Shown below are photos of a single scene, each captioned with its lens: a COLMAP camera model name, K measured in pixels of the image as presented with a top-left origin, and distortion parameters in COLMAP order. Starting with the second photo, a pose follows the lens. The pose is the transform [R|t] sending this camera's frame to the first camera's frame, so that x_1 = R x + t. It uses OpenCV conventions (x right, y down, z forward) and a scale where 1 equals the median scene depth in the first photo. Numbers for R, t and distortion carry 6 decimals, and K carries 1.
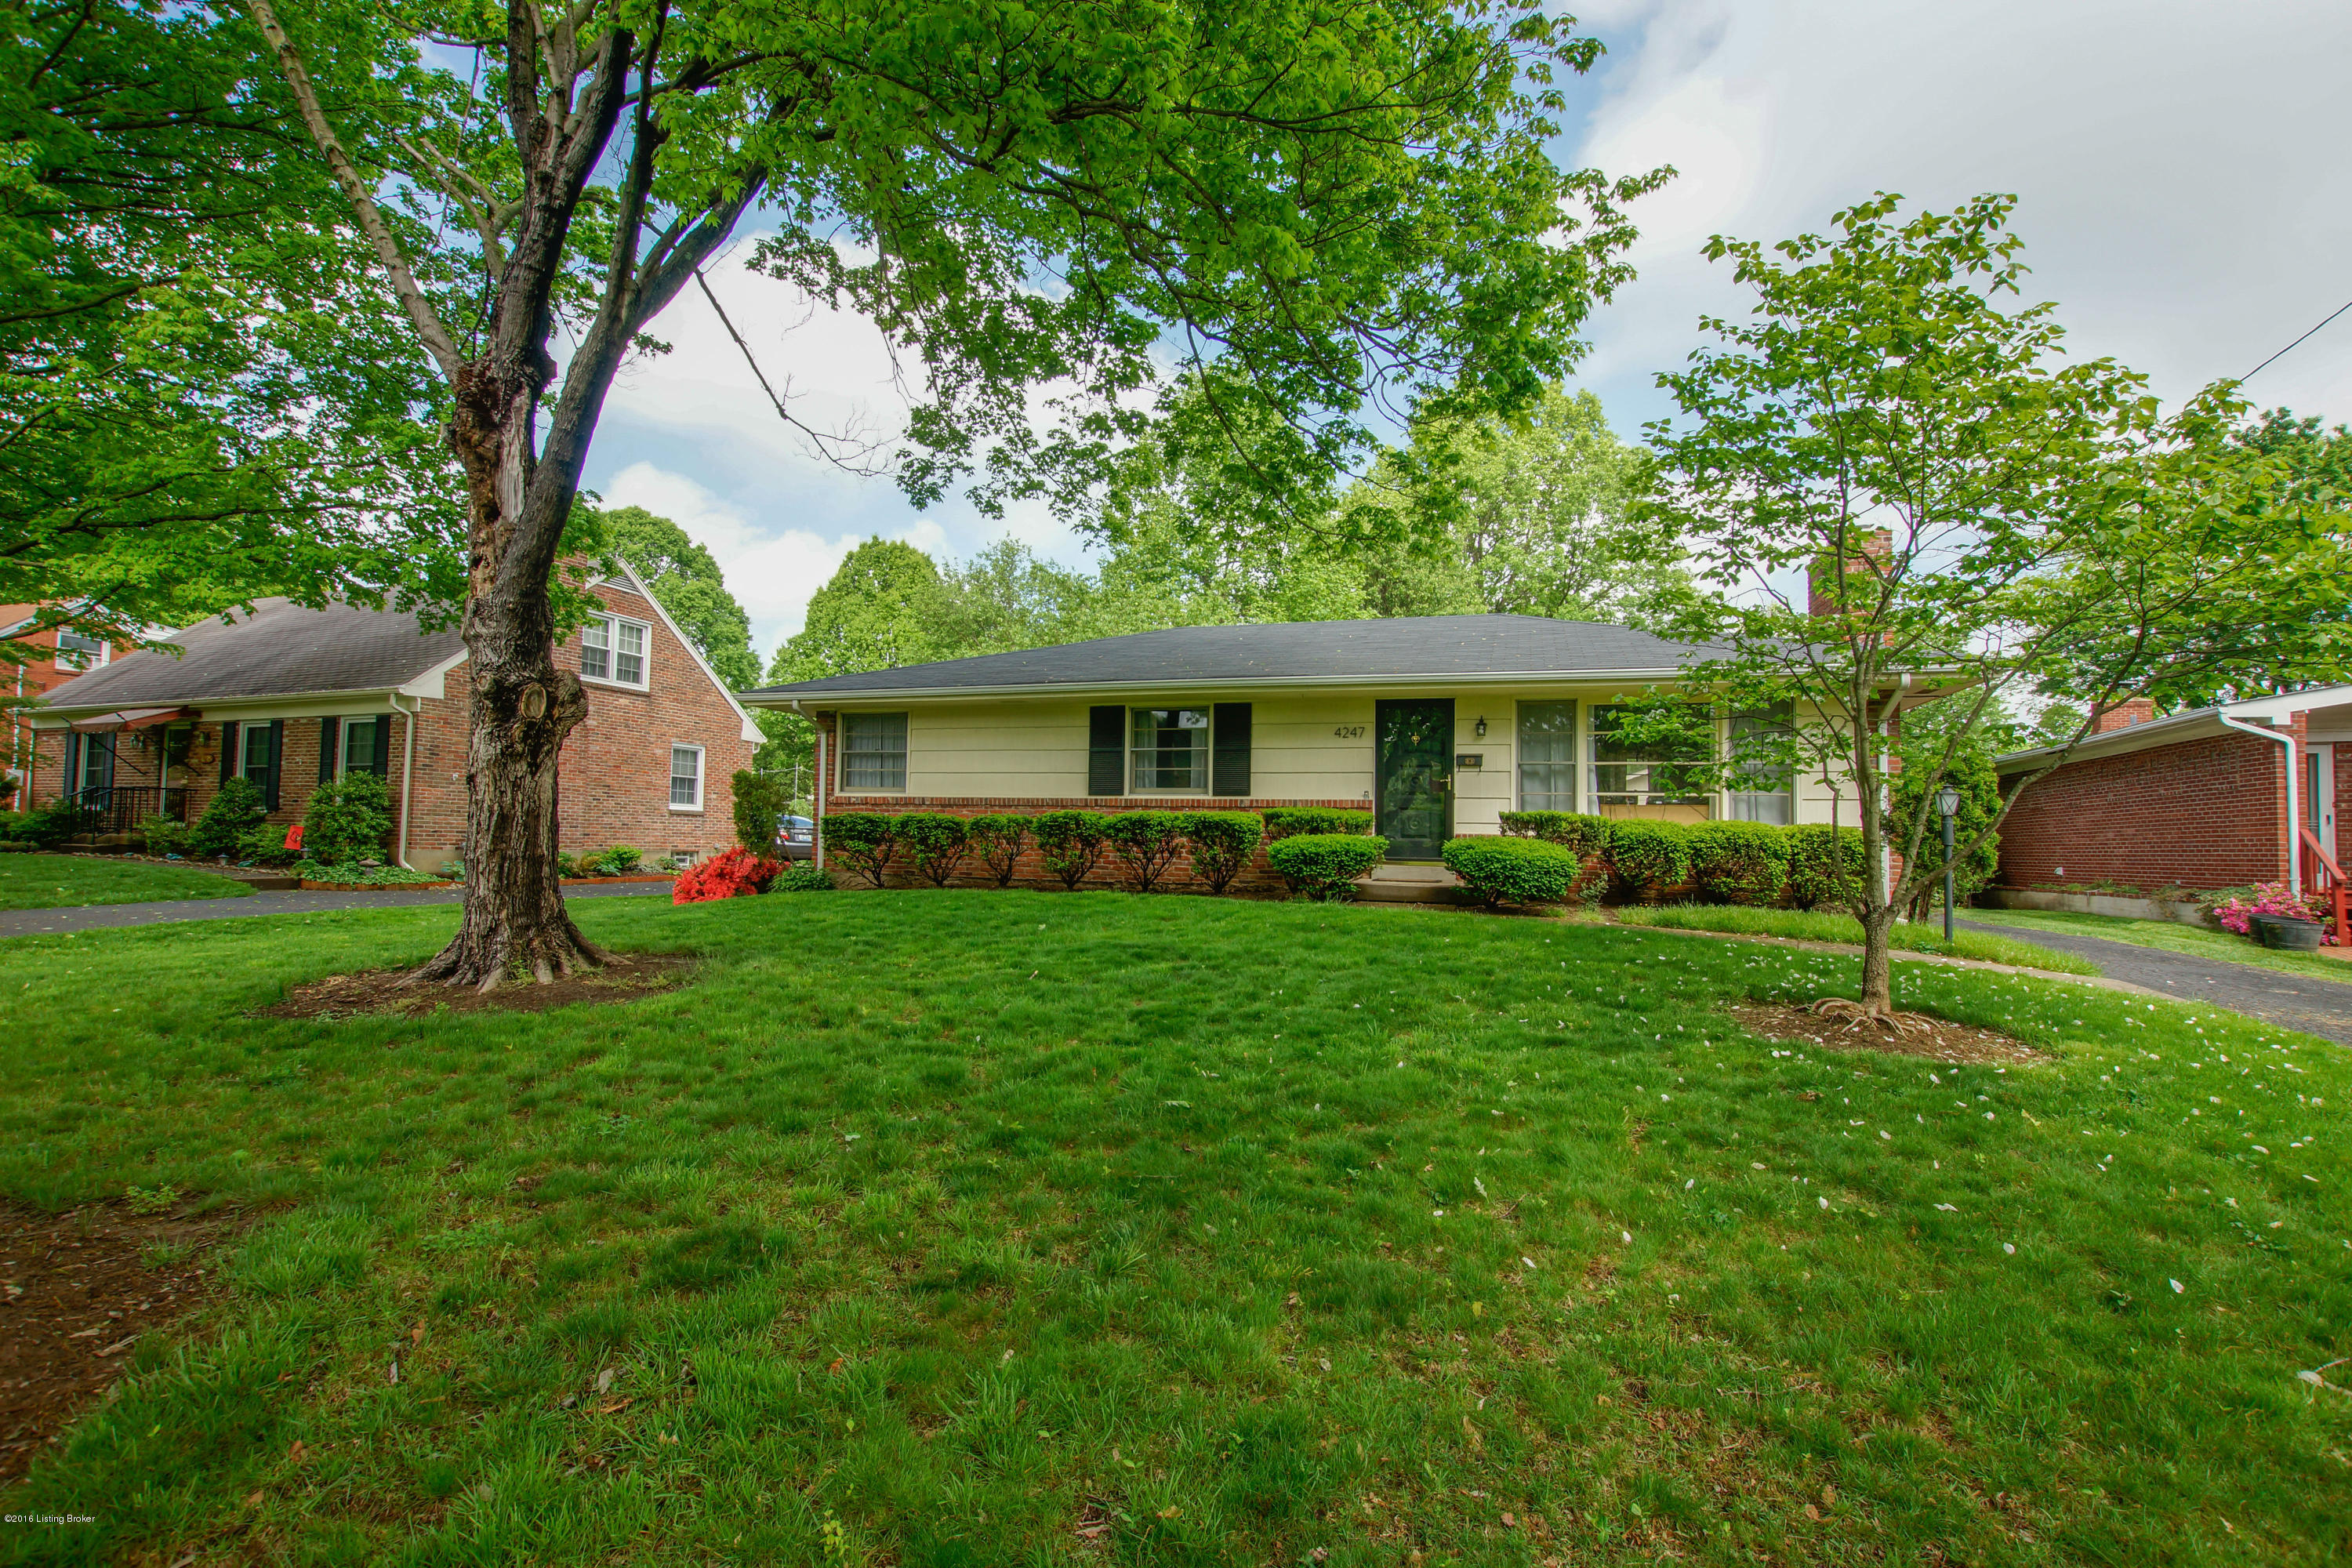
lens RADIAL K [[1084.3, 0, 1159.6], [0, 1084.3, 783.3], [0, 0, 1]] dist [-0.009586, 0.000452]
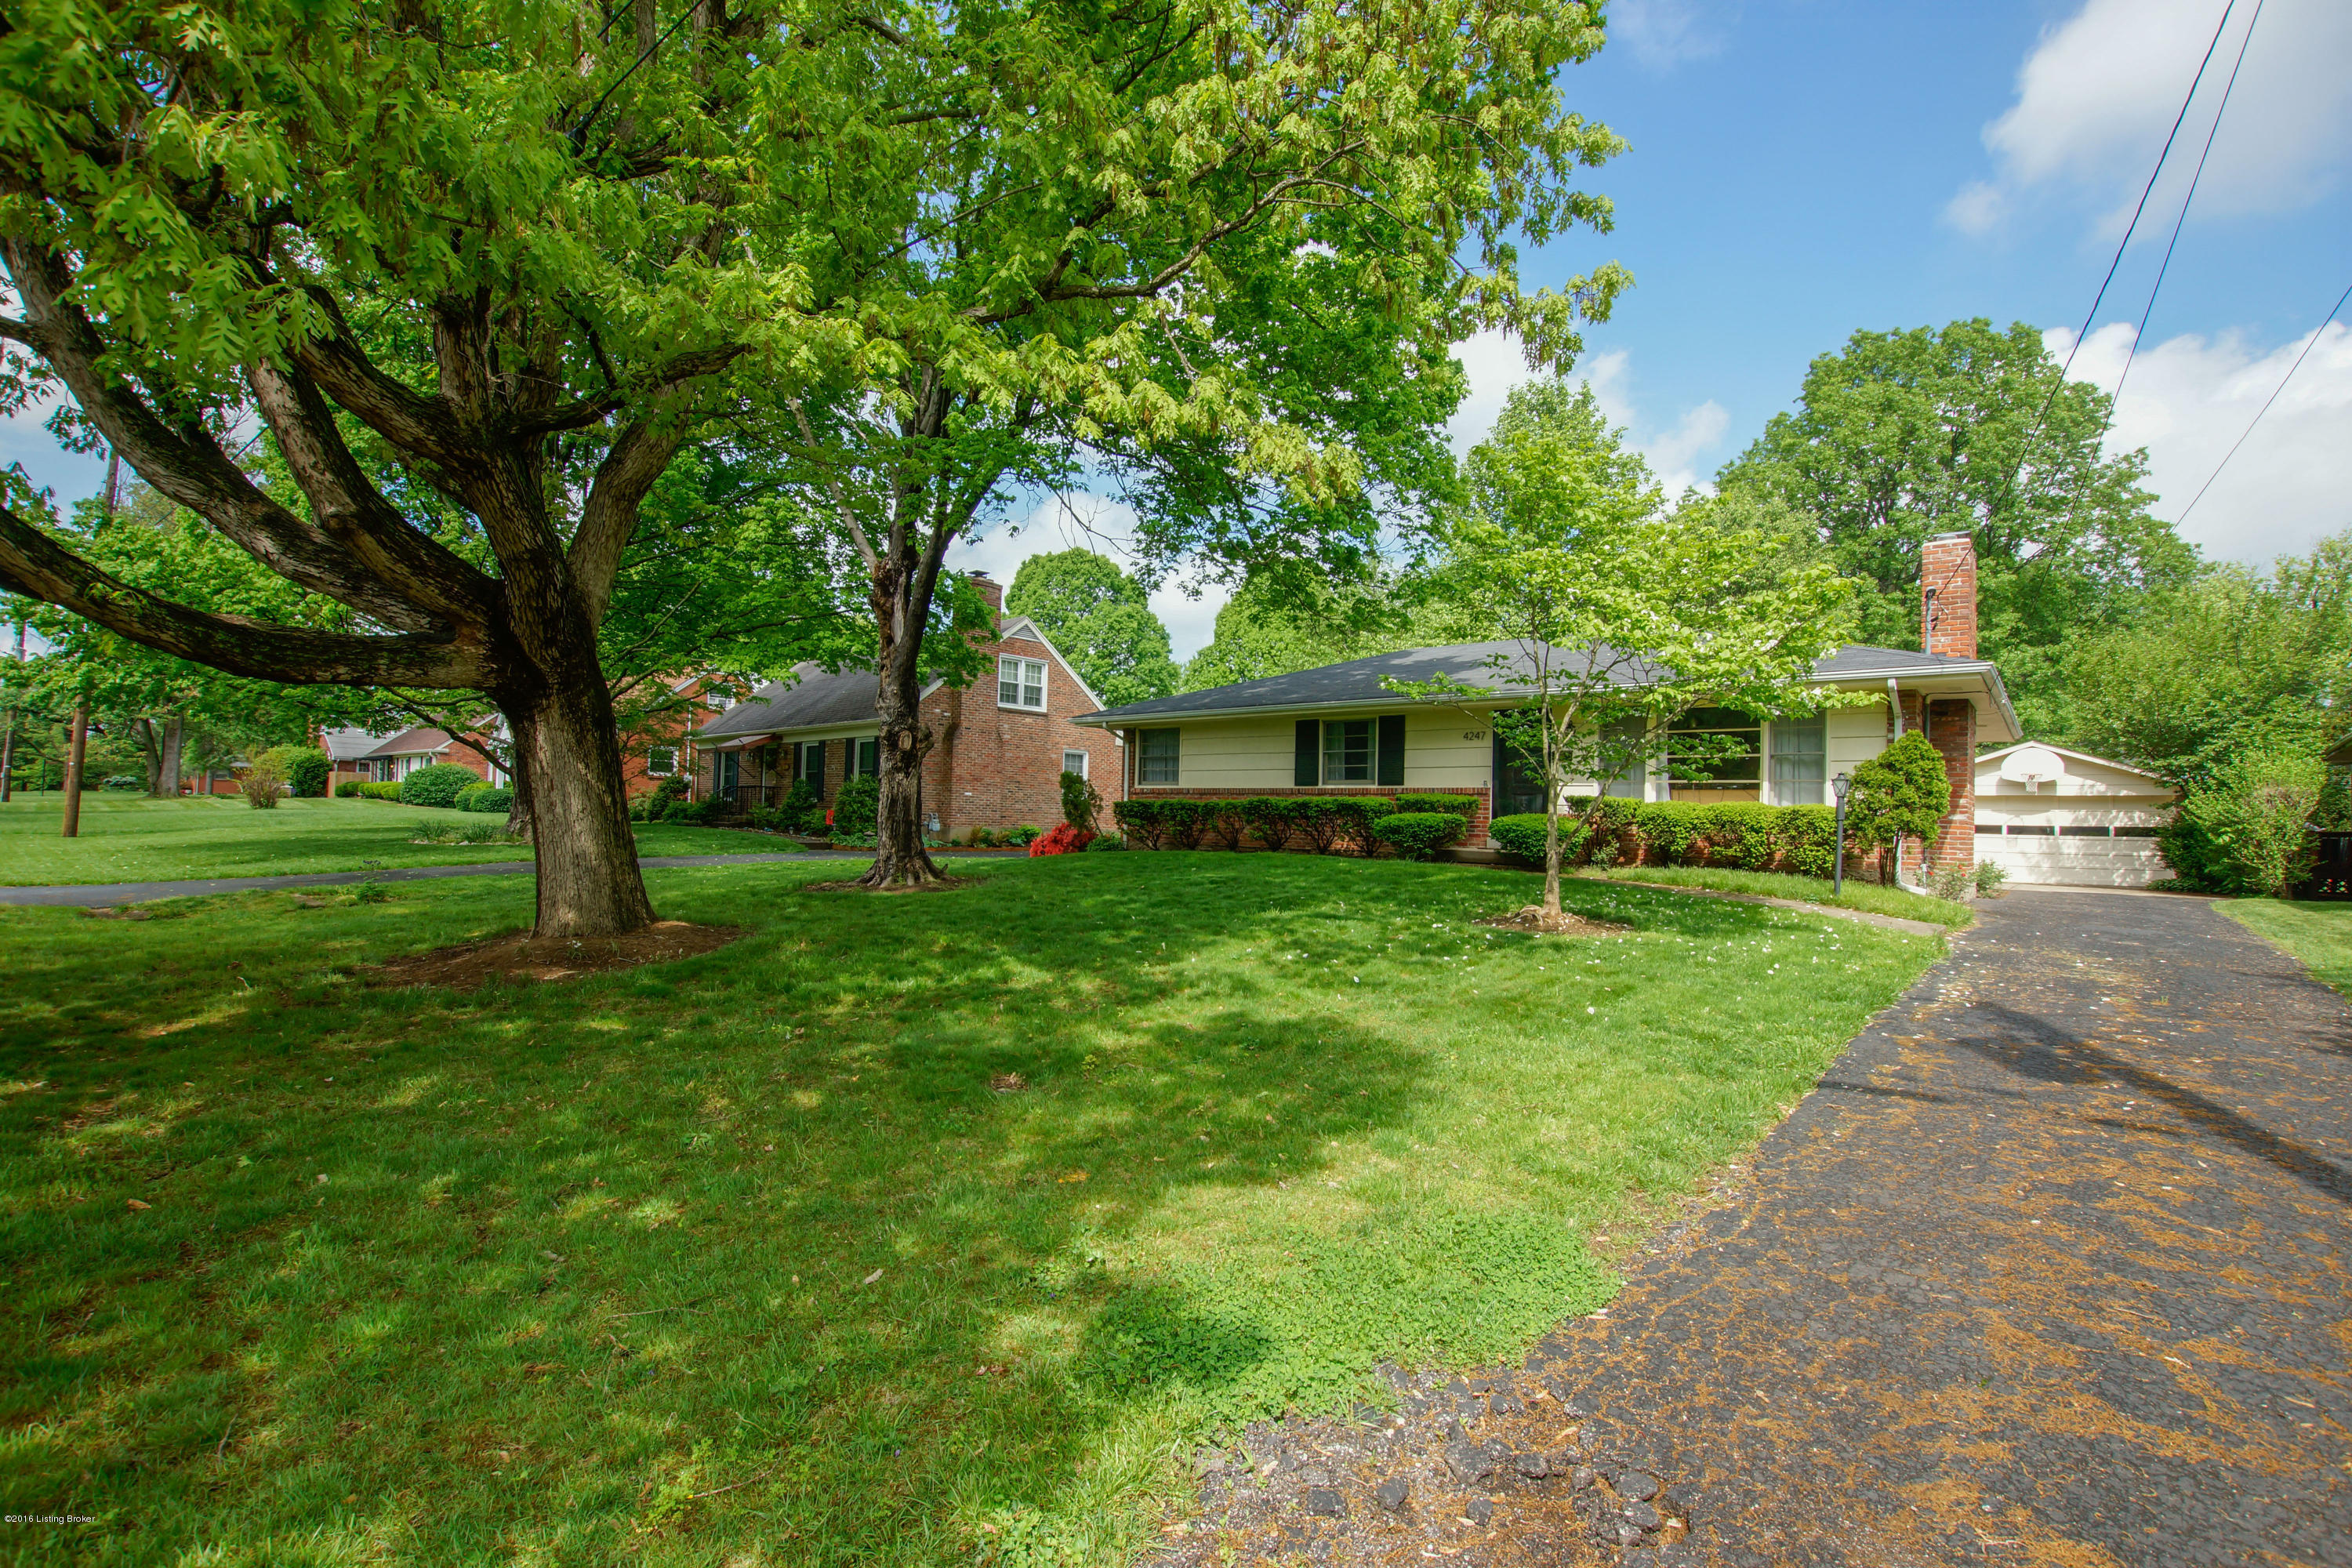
lens RADIAL K [[1077.8, 0, 1191.3], [0, 1077.8, 787.6], [0, 0, 1]] dist [0.000012, 0.000004]
pose [[0.930222, -0.008157, -0.366905, 0.312233], [0.012923, 0.999861, 0.010533, -0.002871], [0.366769, -0.014539, 0.930199, -0.314628]]
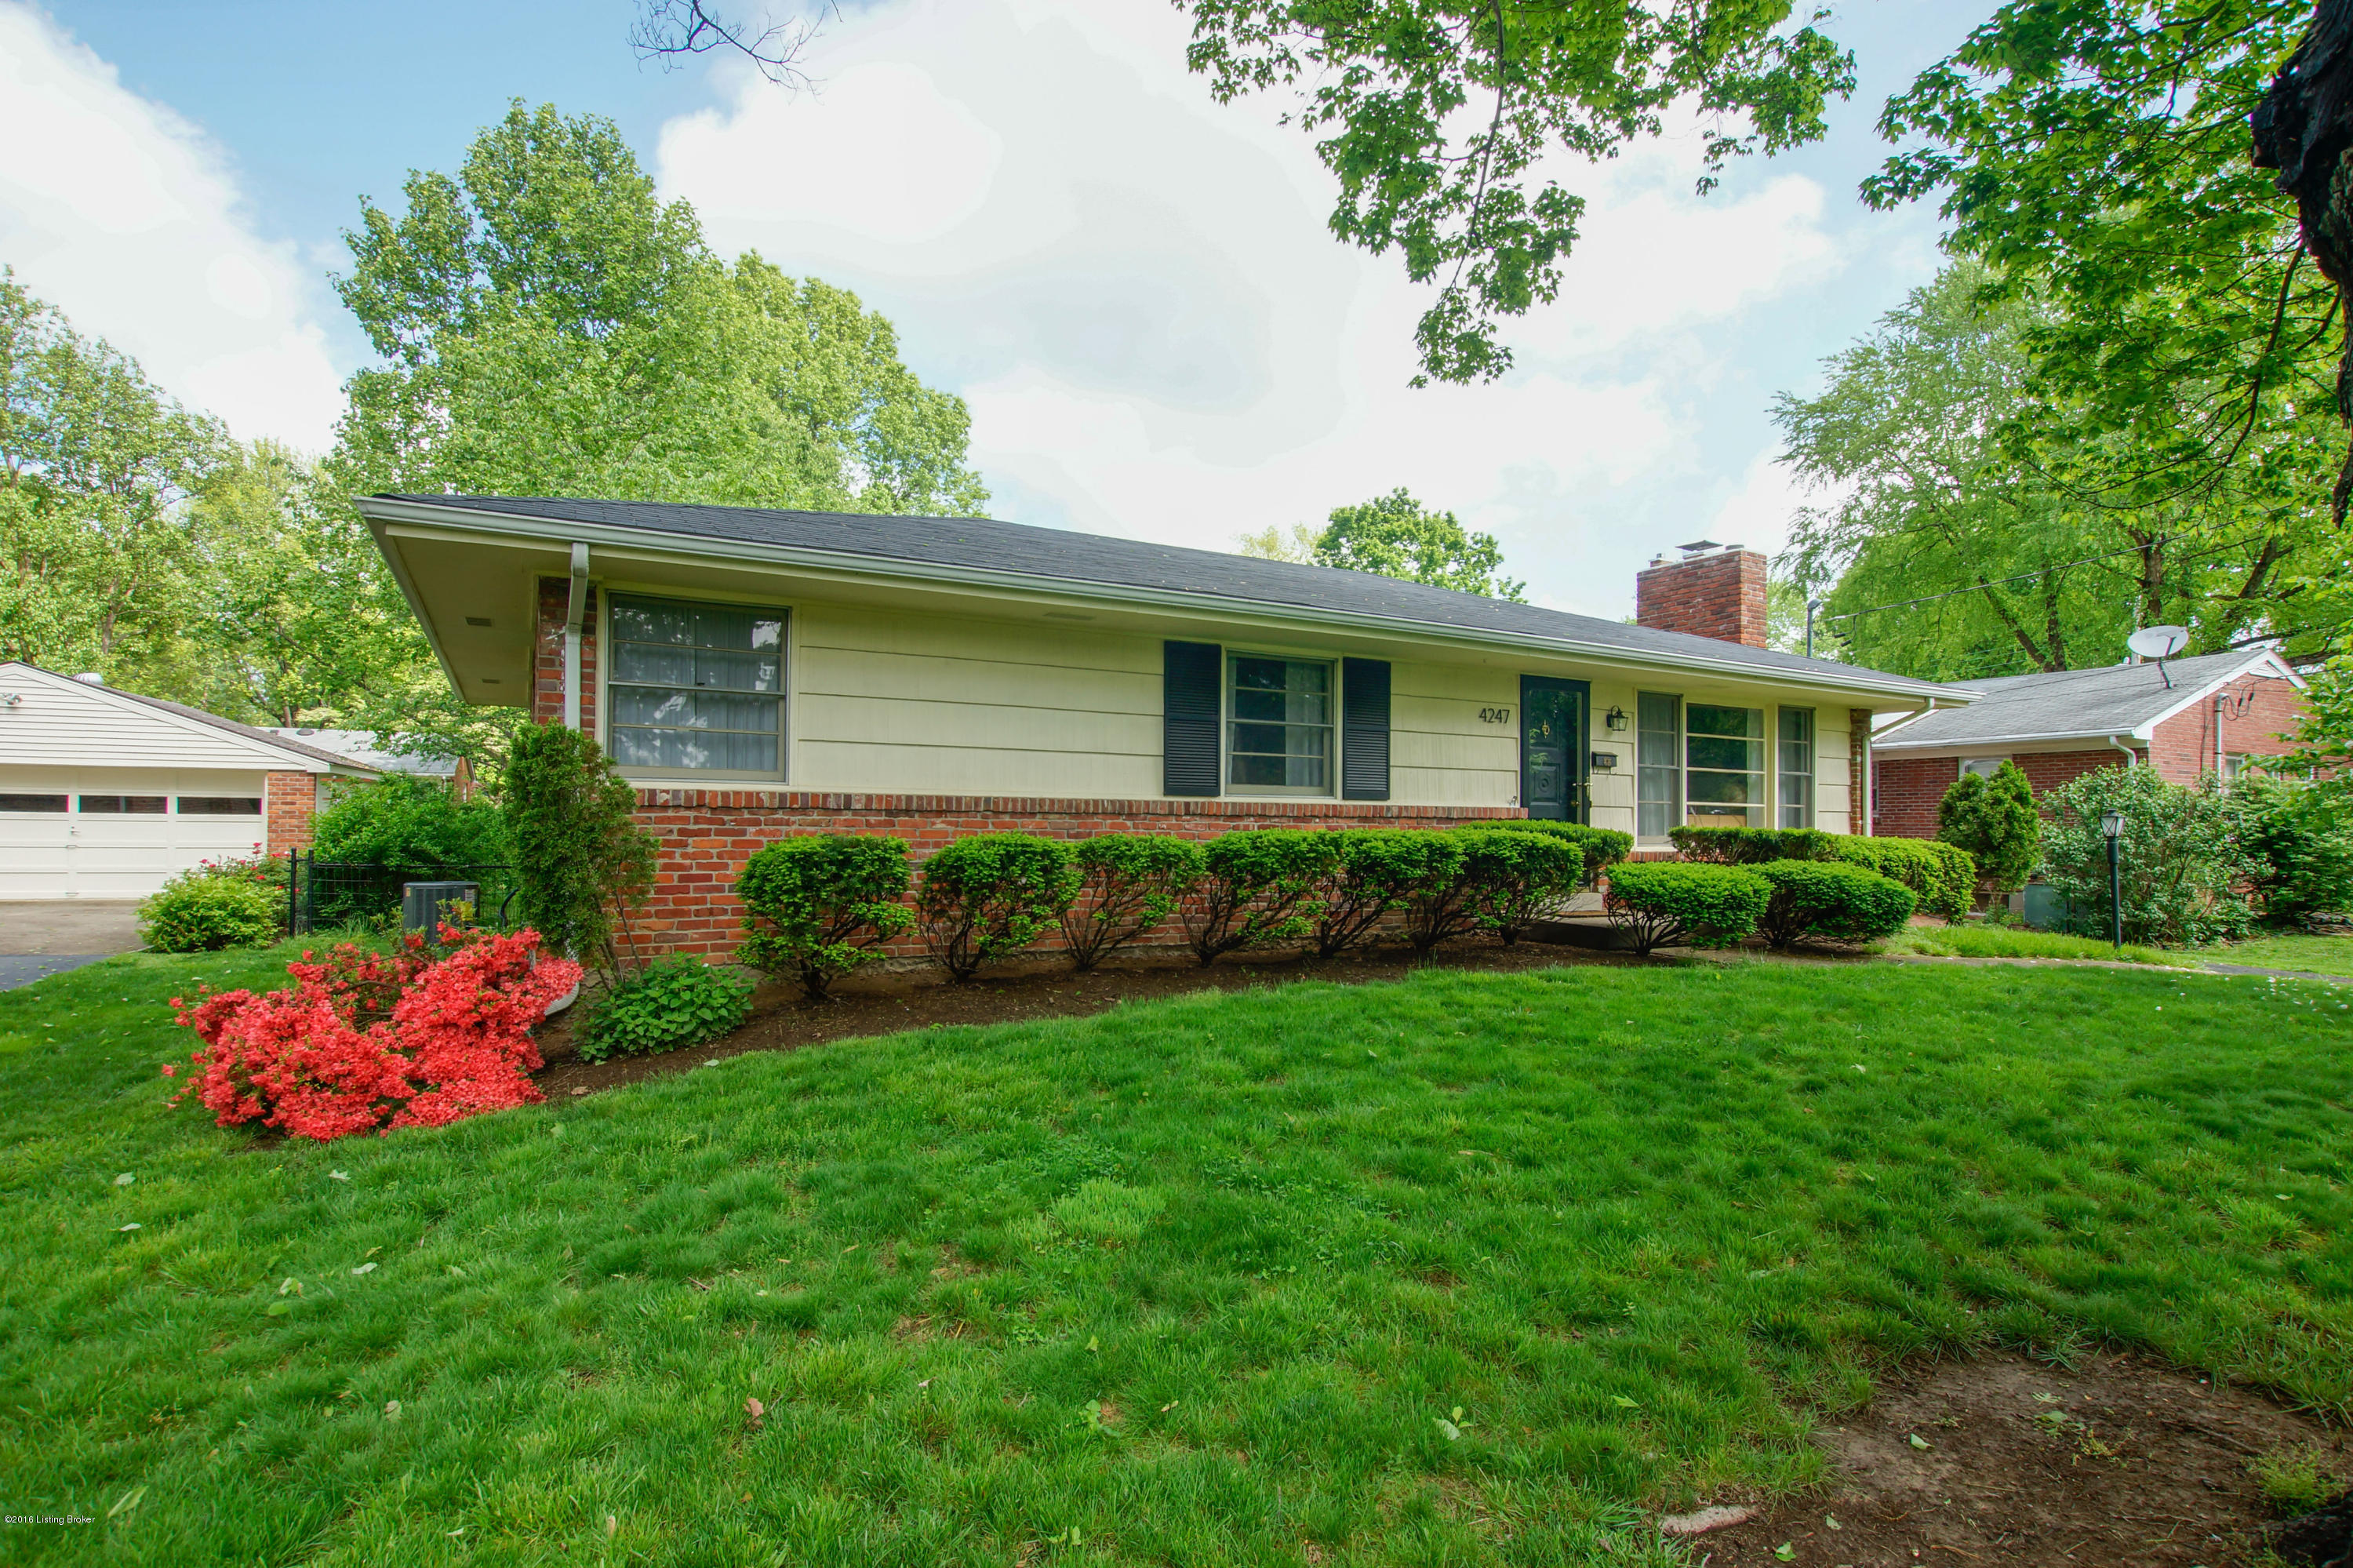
lens RADIAL K [[1084.8, 0, 1176.4], [0, 1084.8, 800.3], [0, 0, 1]] dist [-0.009586, 0.000452]
pose [[0.692861, 0.012232, 0.720968, -0.468041], [-0.015184, 0.999882, -0.002372, 0.014294], [-0.720912, -0.009304, 0.692965, 0.602491]]
